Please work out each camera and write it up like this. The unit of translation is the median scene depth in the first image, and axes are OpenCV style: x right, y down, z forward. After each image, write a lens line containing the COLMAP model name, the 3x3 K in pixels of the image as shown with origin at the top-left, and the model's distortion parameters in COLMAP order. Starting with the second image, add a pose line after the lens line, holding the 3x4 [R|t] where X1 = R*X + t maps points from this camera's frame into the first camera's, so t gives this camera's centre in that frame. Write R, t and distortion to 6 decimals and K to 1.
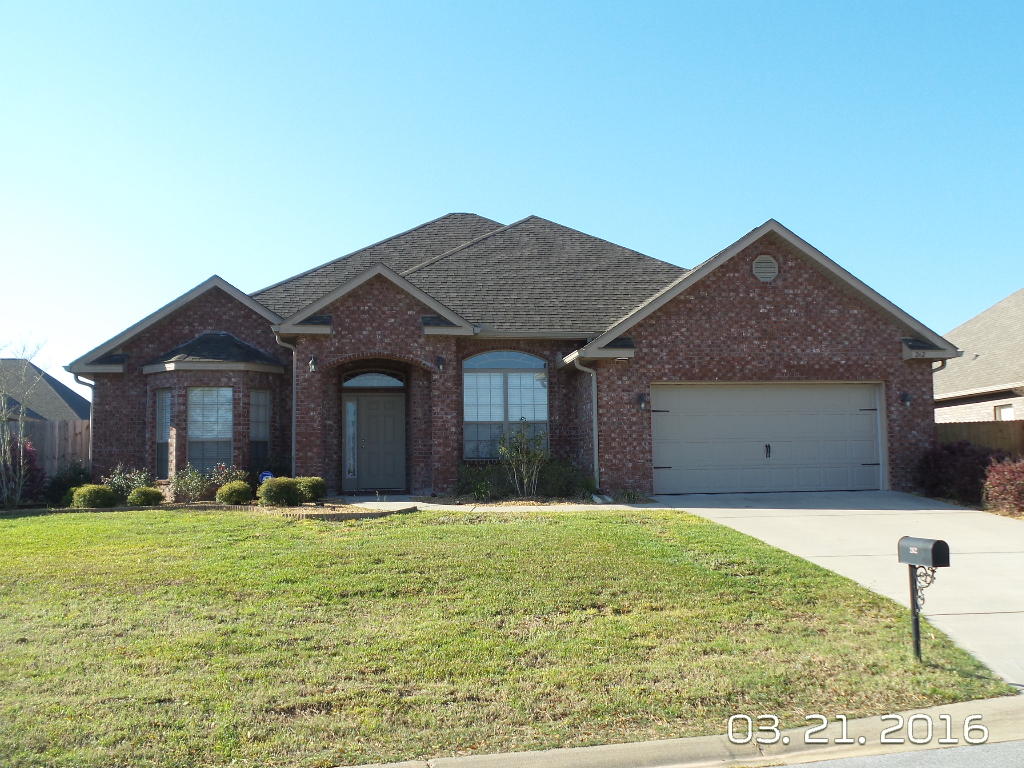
lens RADIAL K [[1015.6, 0, 525.1], [0, 1015.6, 386.4], [0, 0, 1]] dist [-0.007252, -0.007167]
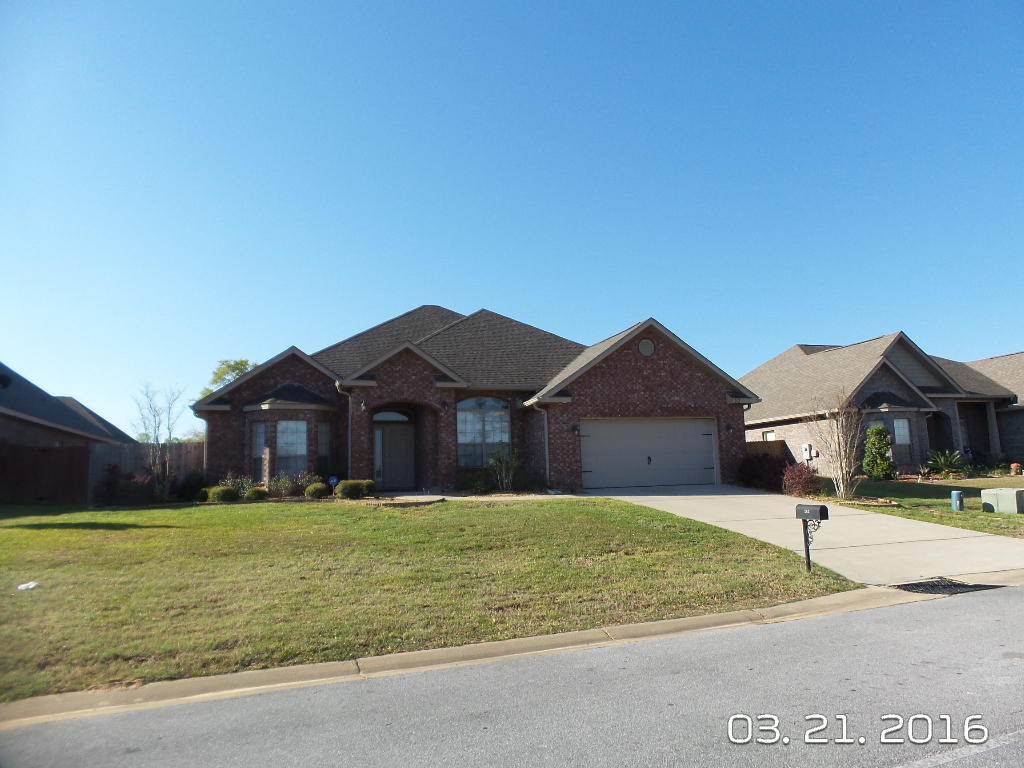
lens RADIAL K [[700.6, 0, 519.2], [0, 700.6, 386.3], [0, 0, 1]] dist [-0.010270, 0.004799]
pose [[0.989335, 0.007795, 0.145450, -0.128005], [-0.001086, 0.998934, -0.046152, -0.002478], [-0.145655, 0.045502, 0.988288, -0.074600]]
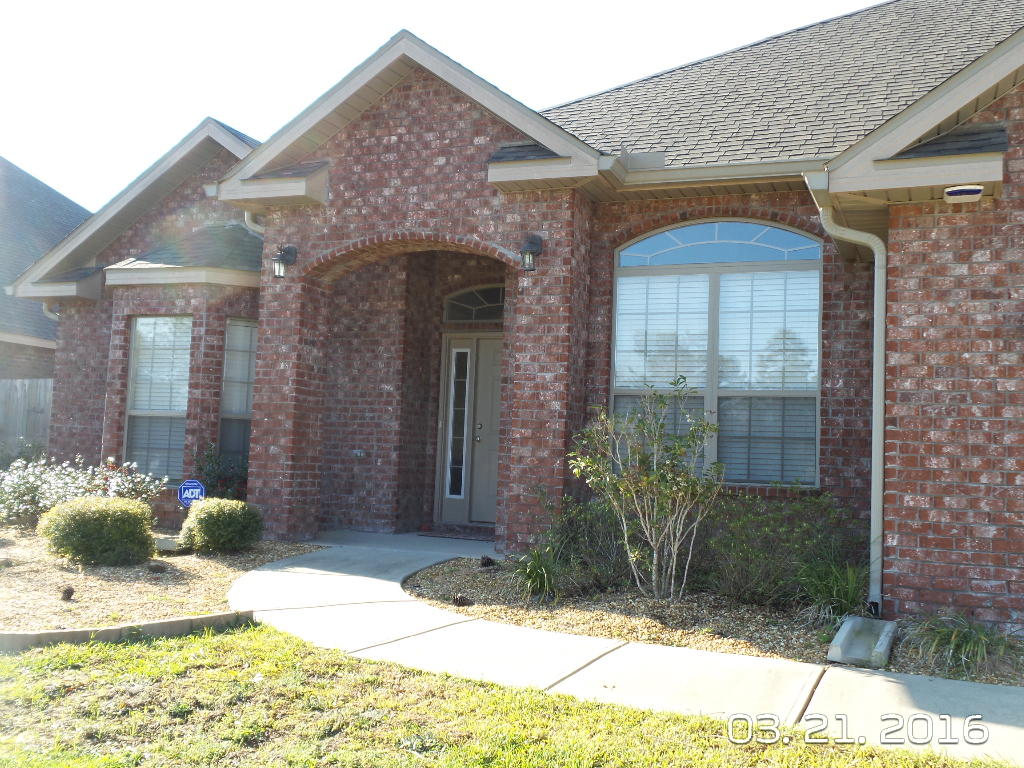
lens RADIAL K [[1015.6, 0, 525.1], [0, 1015.6, 386.4], [0, 0, 1]] dist [-0.007252, -0.007167]
pose [[0.850588, 0.014844, -0.525624, 0.139397], [-0.006958, 0.999832, 0.016976, 0.027271], [0.525787, -0.010783, 0.850548, 0.636462]]
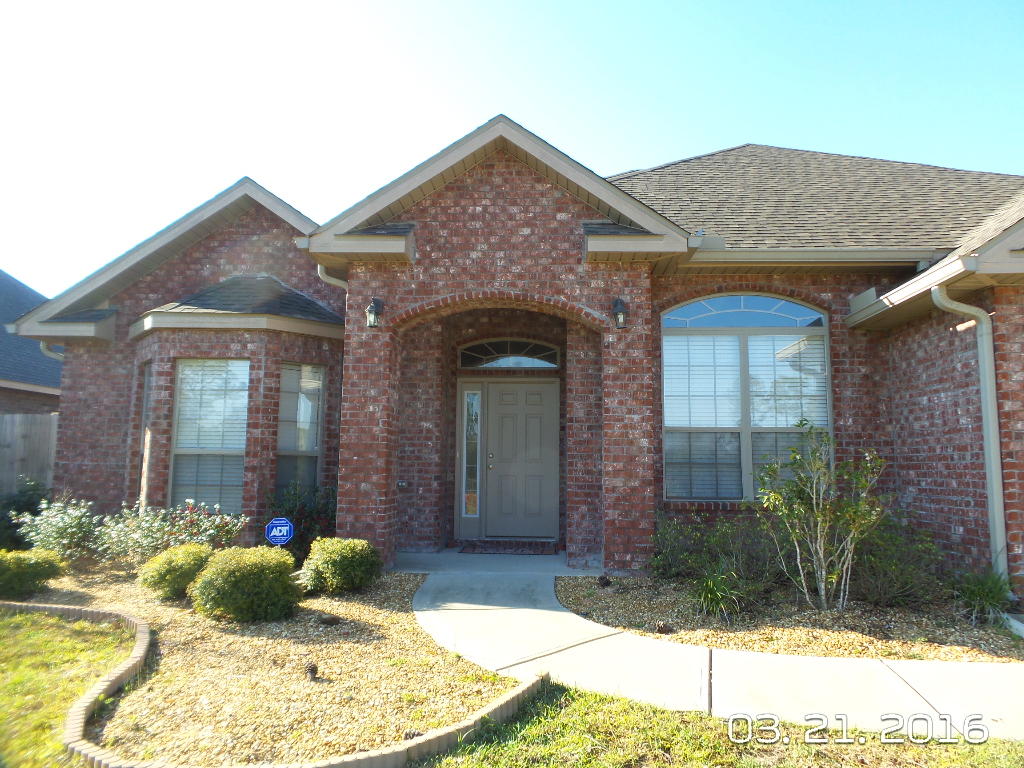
lens RADIAL K [[716.0, 0, 518.0], [0, 716.0, 378.0], [0, 0, 1]] dist [-0.020350, 0.001185]
pose [[0.974520, 0.001904, -0.224292, -0.052673], [-0.007767, 0.999651, -0.025260, 0.019886], [0.224165, 0.026358, 0.974195, 0.643806]]
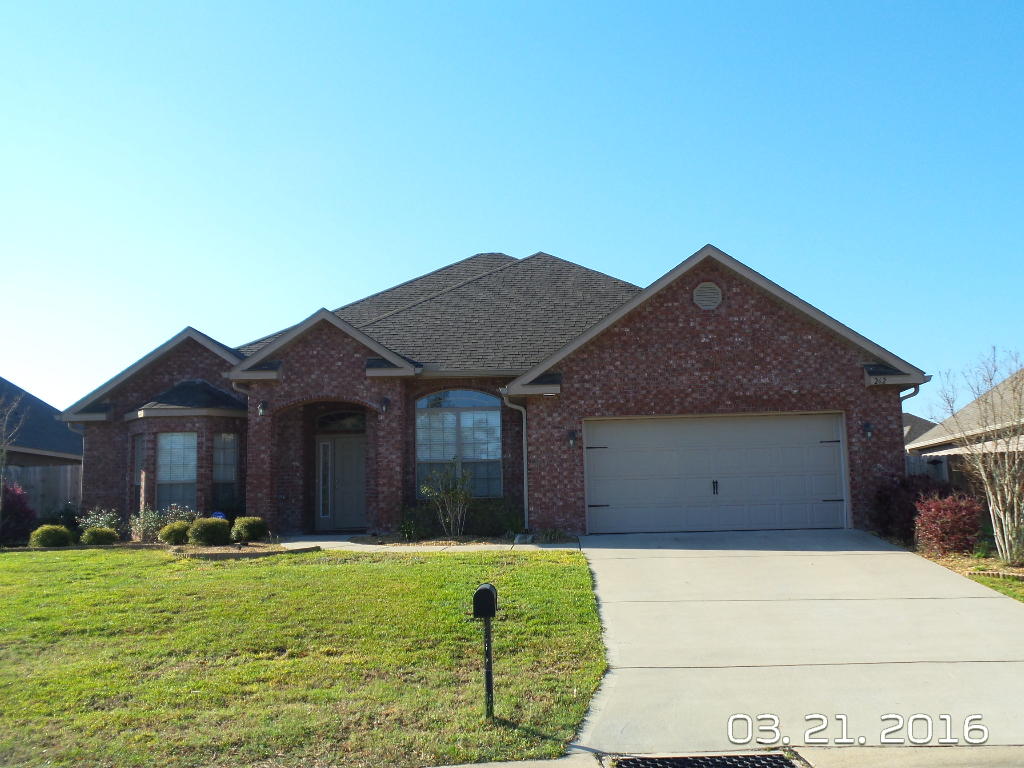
lens RADIAL K [[1015.6, 0, 525.1], [0, 1015.6, 386.4], [0, 0, 1]] dist [-0.007252, -0.007167]
pose [[0.979495, -0.029854, -0.199243, 0.257781], [0.023111, 0.999081, -0.036084, -0.000574], [0.200137, 0.030740, 0.979286, 0.031911]]
